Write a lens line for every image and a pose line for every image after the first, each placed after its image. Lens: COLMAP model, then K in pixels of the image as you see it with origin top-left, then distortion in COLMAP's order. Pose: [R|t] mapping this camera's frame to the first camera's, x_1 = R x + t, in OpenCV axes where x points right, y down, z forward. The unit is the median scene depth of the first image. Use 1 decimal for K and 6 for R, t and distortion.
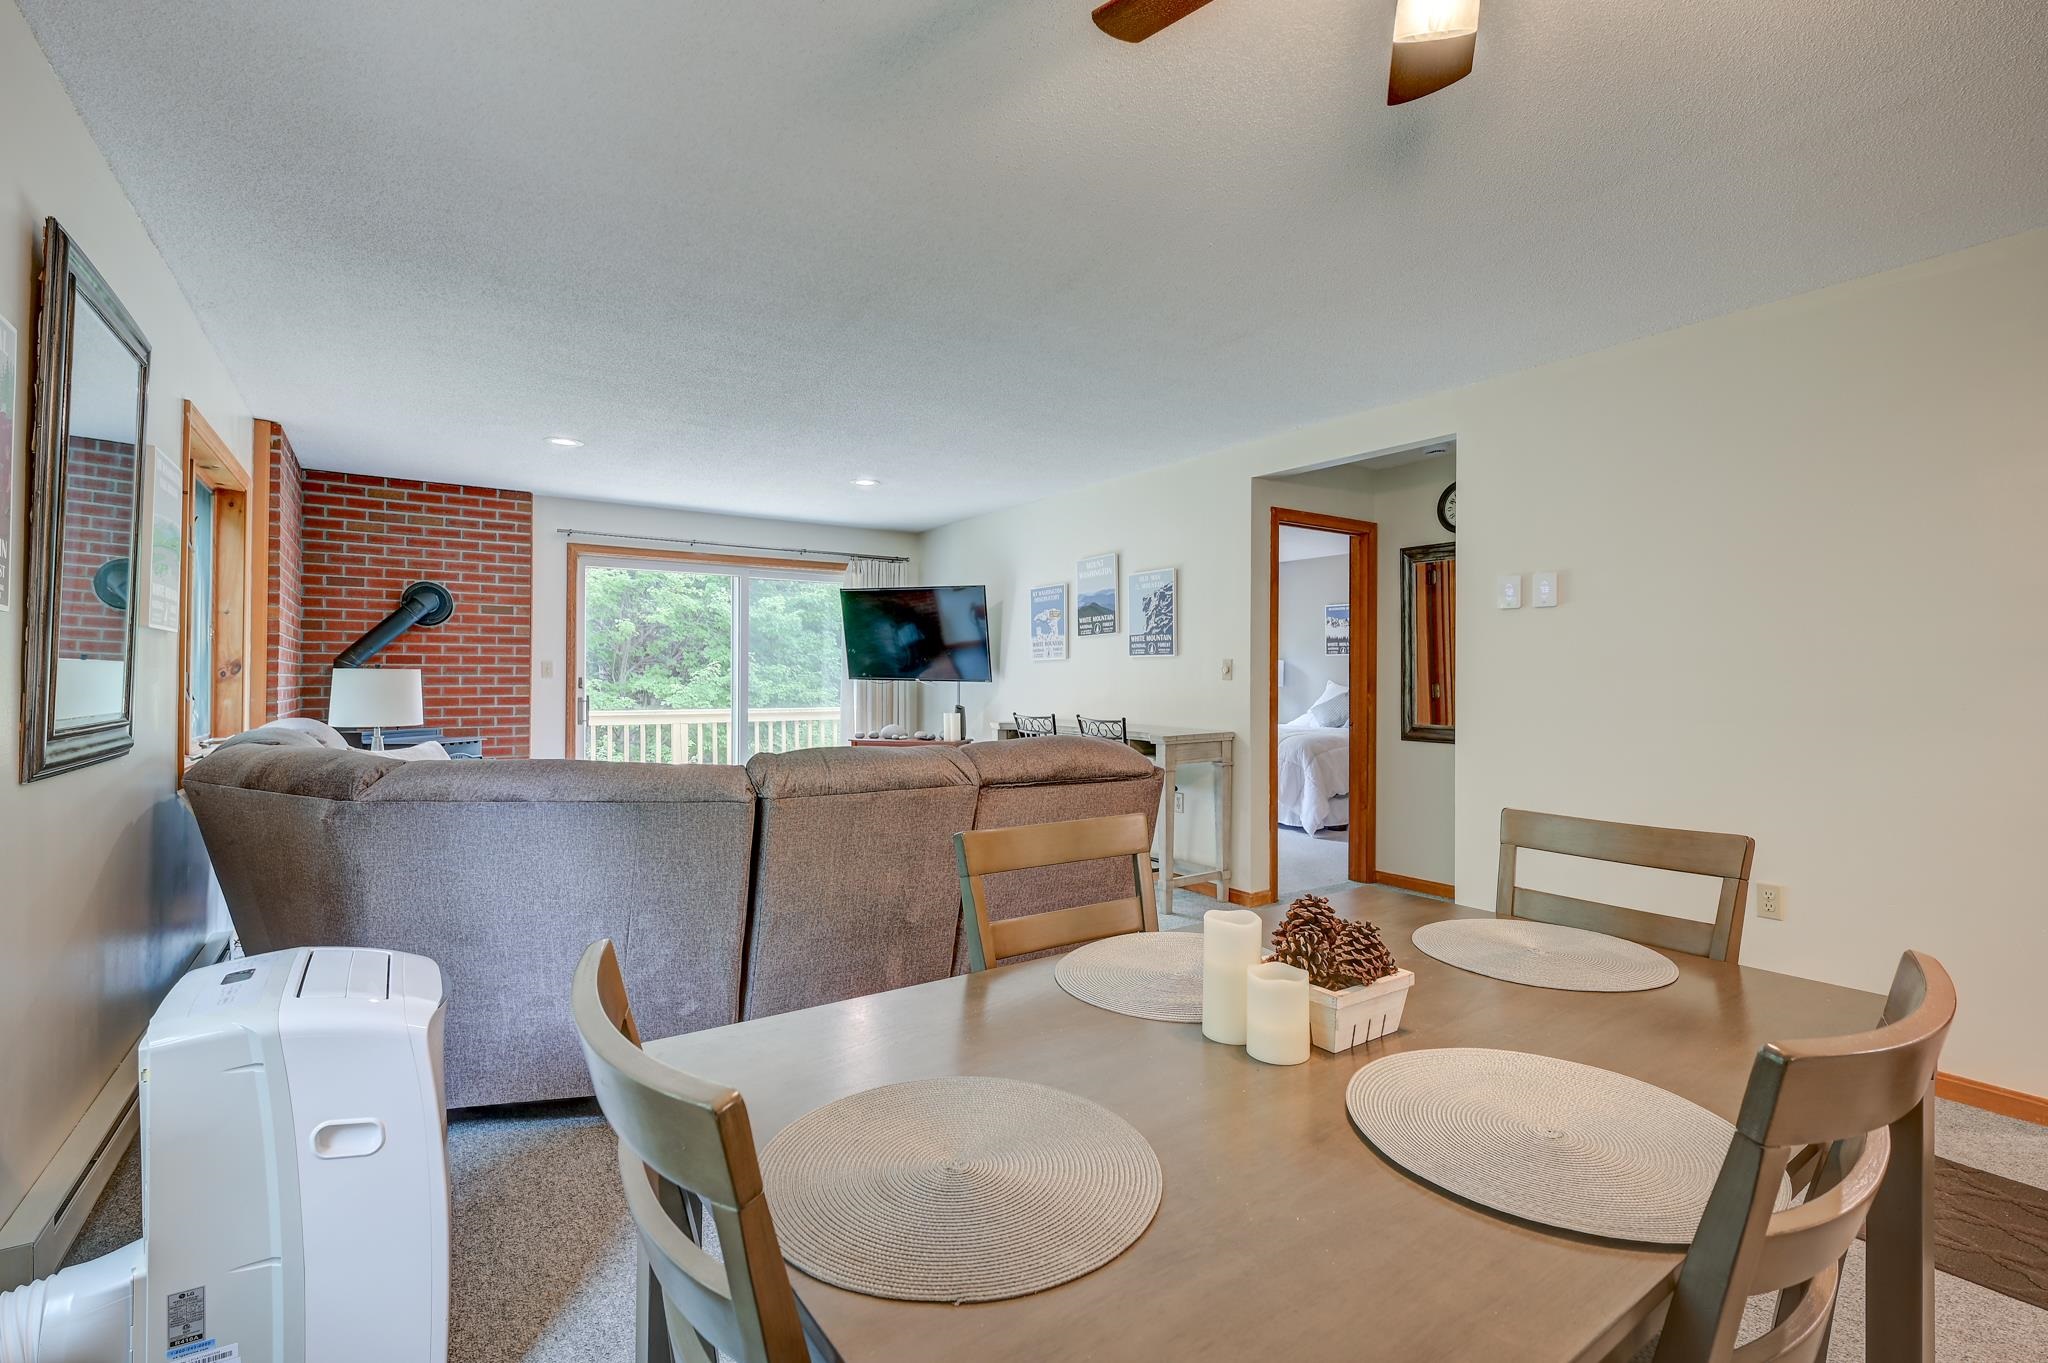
lens RADIAL K [[921.3, 0, 1029.4], [0, 921.3, 672.9], [0, 0, 1]] dist [-0.000733, 0.001226]
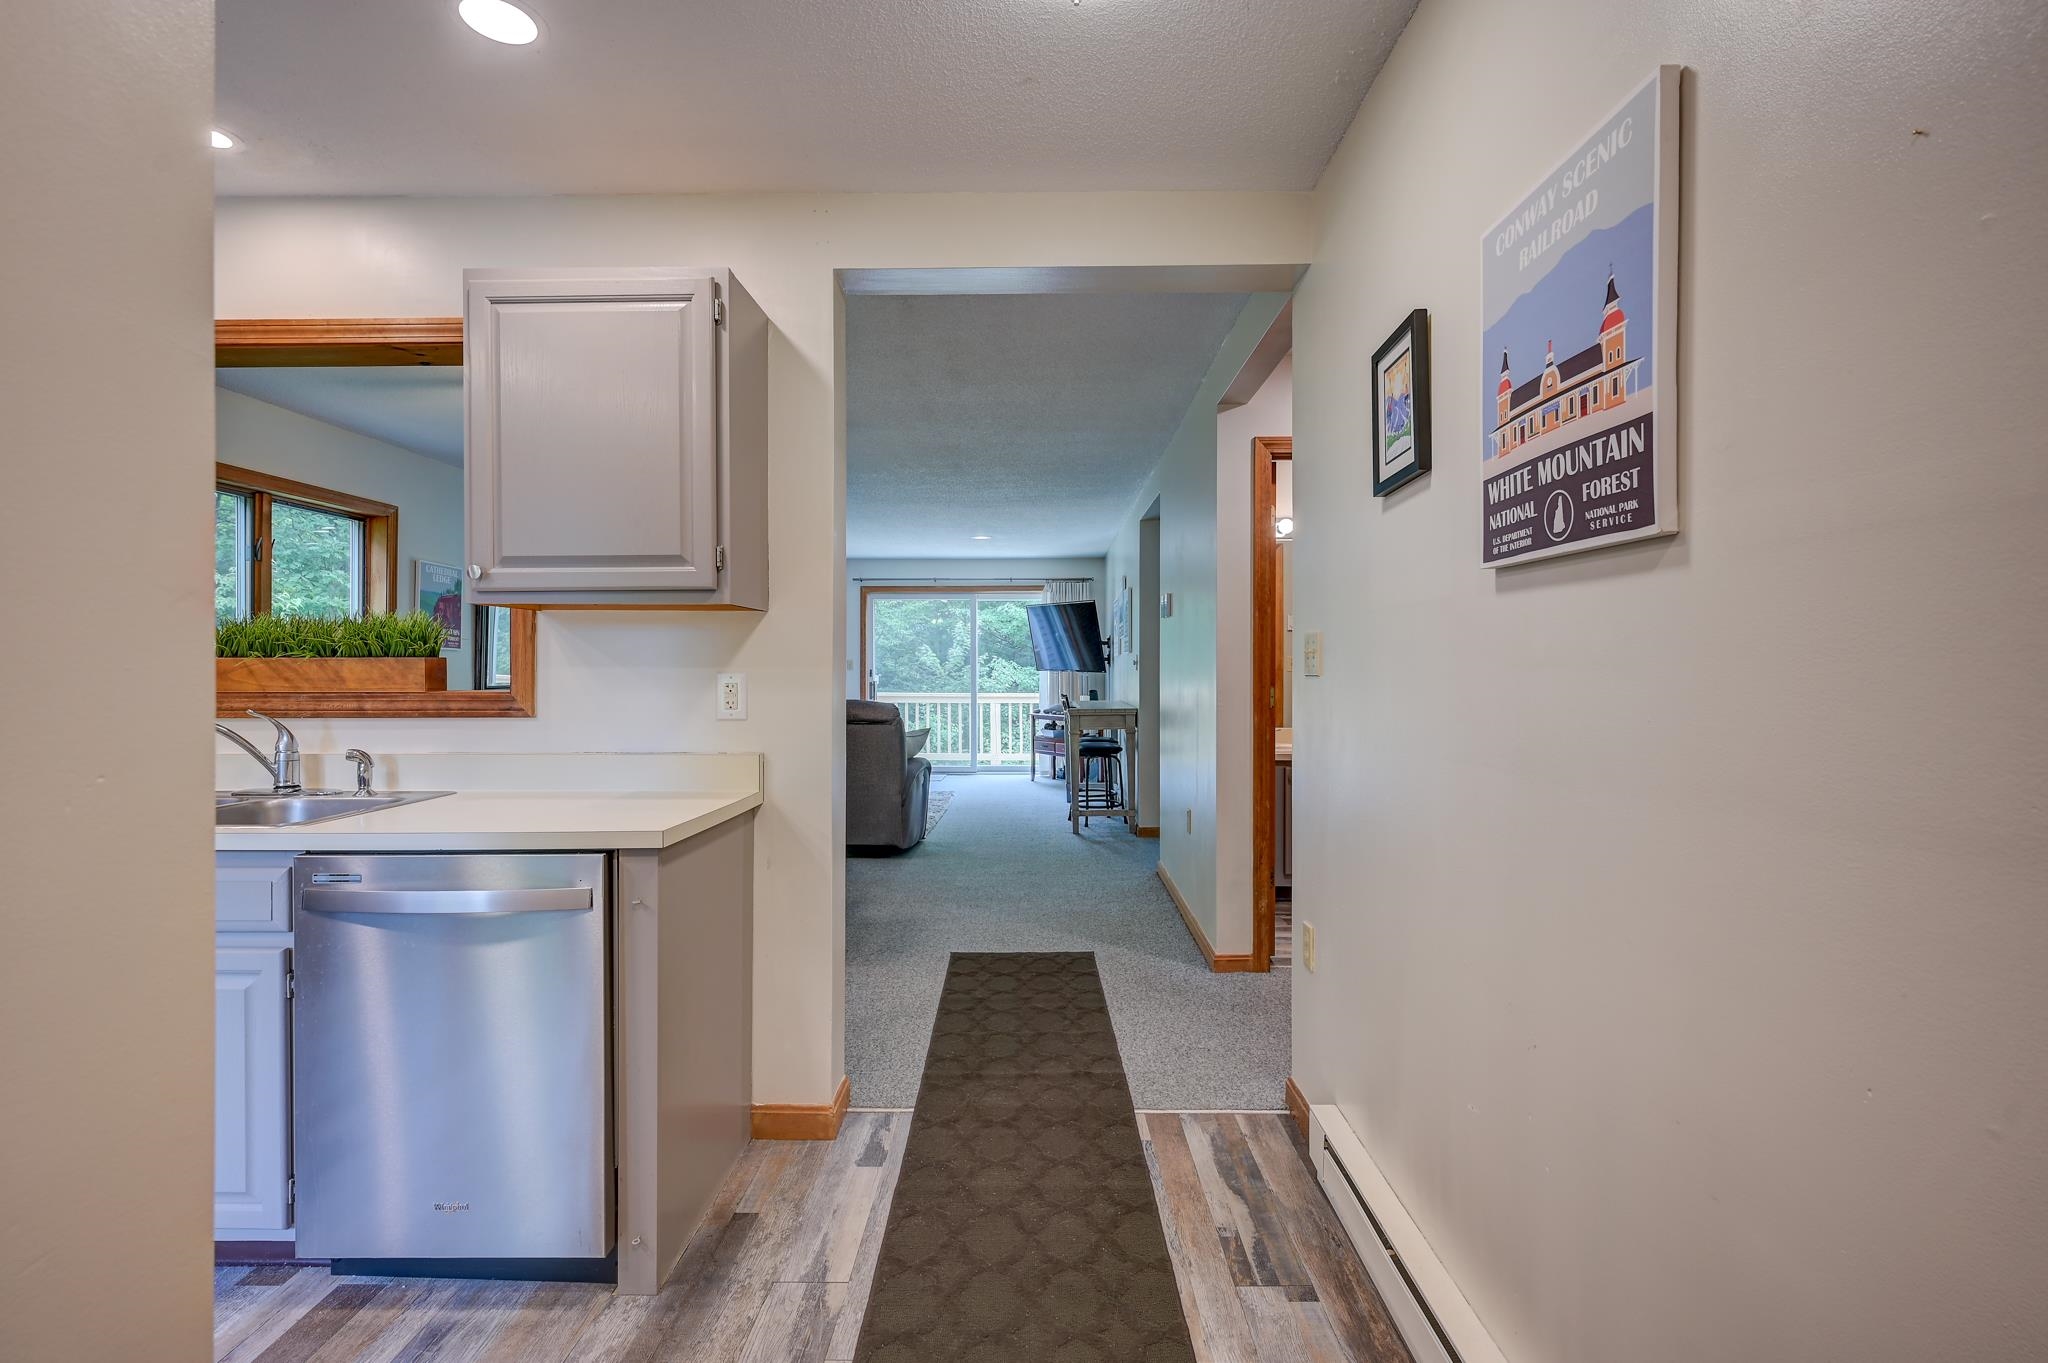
lens RADIAL K [[928.3, 0, 1027.9], [0, 928.3, 673.1], [0, 0, 1]] dist [0.000578, 0.000382]
pose [[0.816445, 0.000613, -0.577422, 0.718104], [0.004143, 0.999967, 0.006918, 0.001123], [0.577408, -0.008040, 0.816416, -0.169327]]
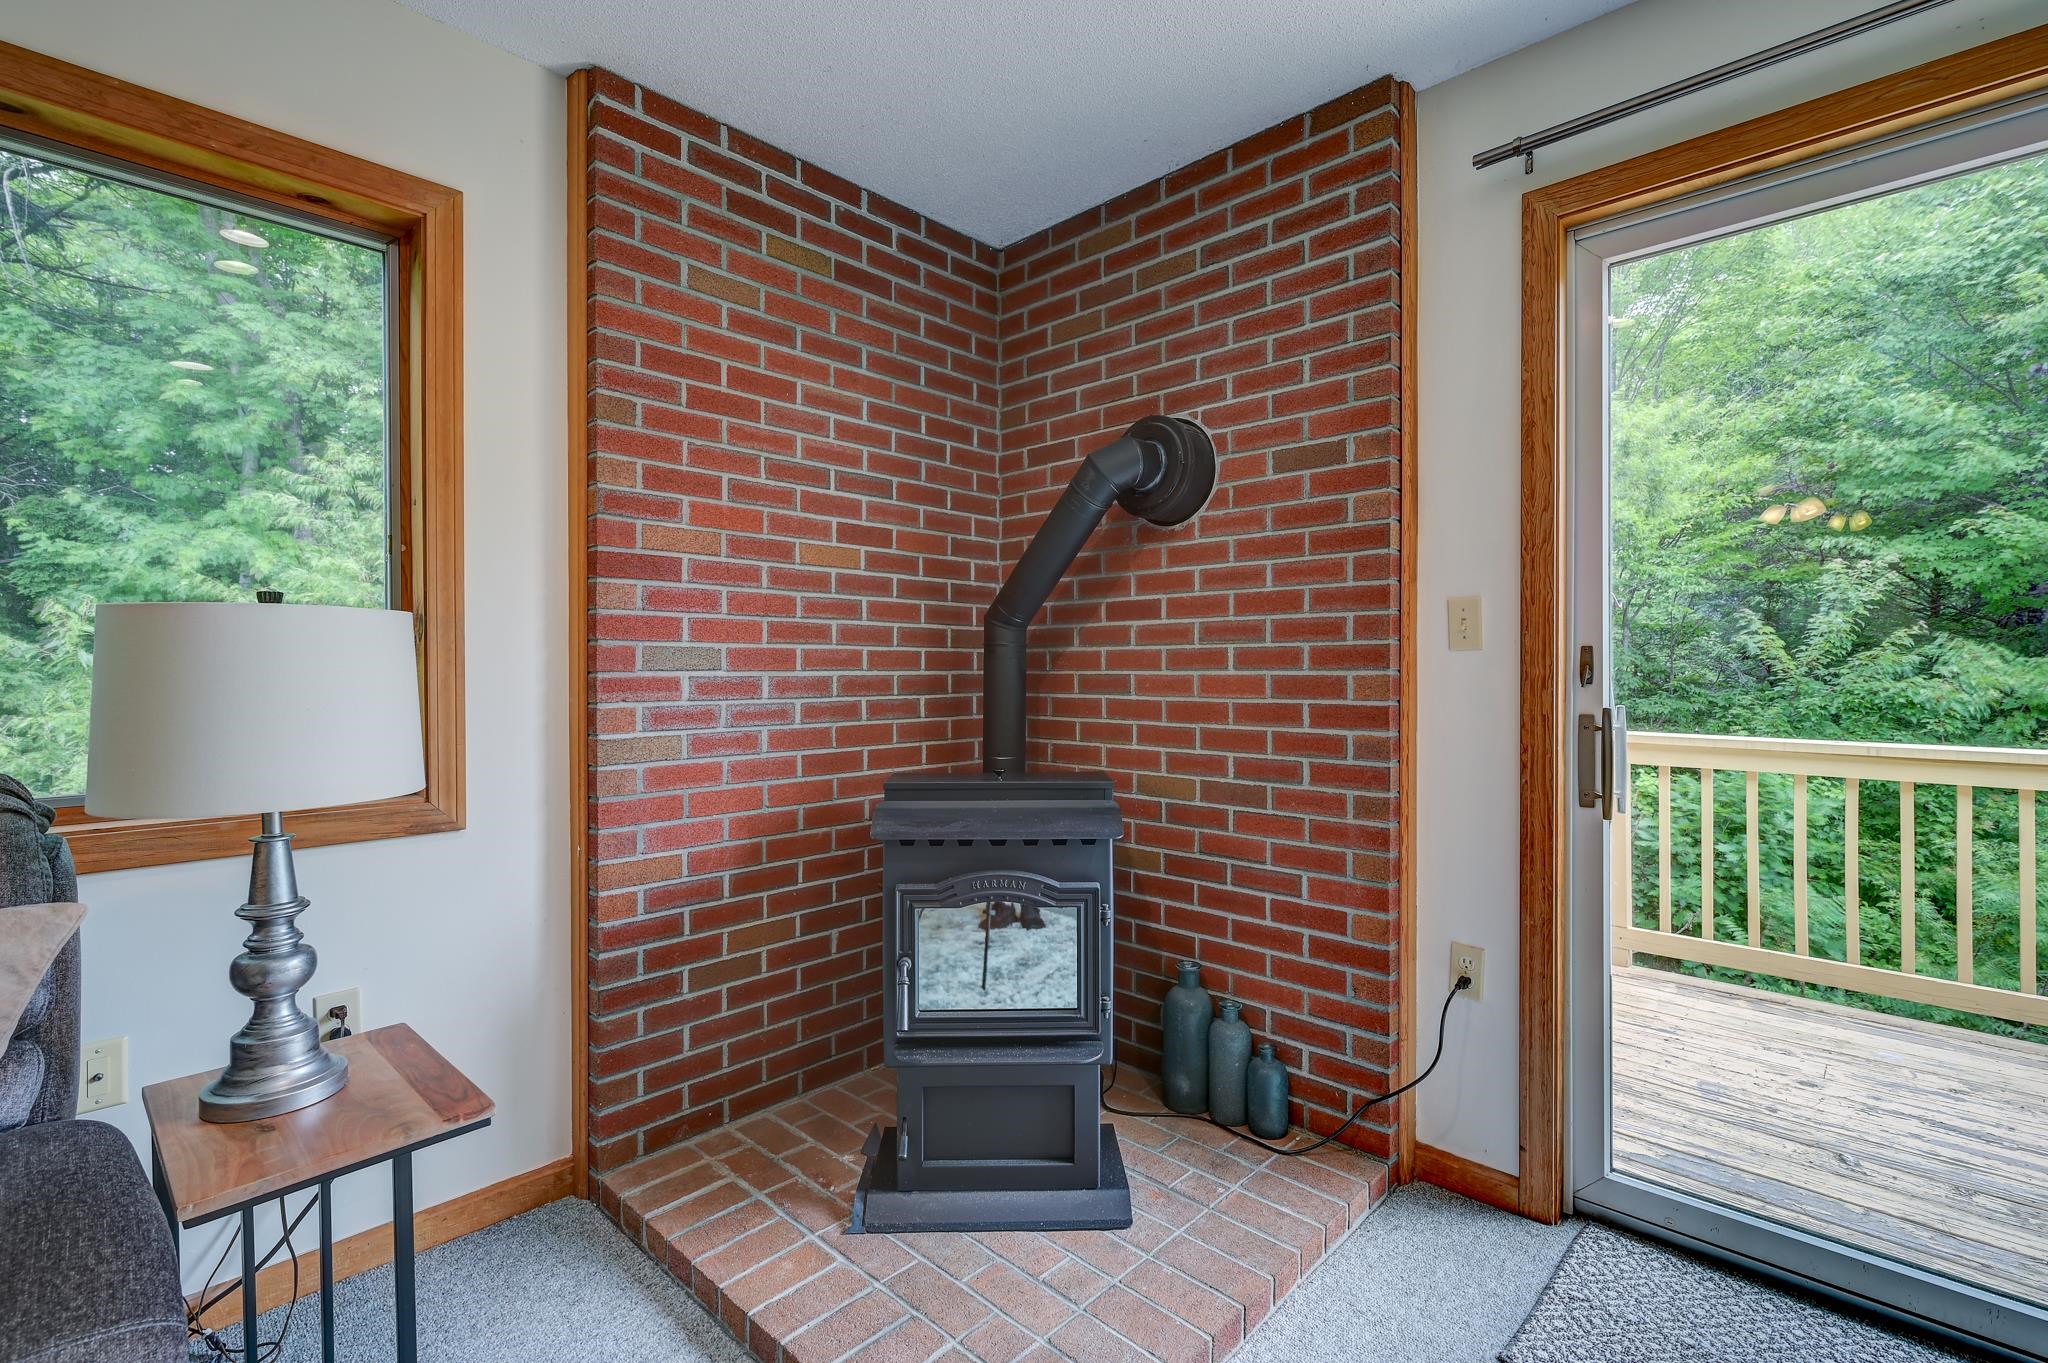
lens RADIAL K [[921.3, 0, 1029.4], [0, 921.3, 672.9], [0, 0, 1]] dist [-0.000733, 0.001226]
pose [[0.211987, 0.003139, -0.977267, -0.257351], [0.006748, 0.999966, 0.004676, 0.011831], [0.977249, -0.007586, 0.211959, 0.825953]]
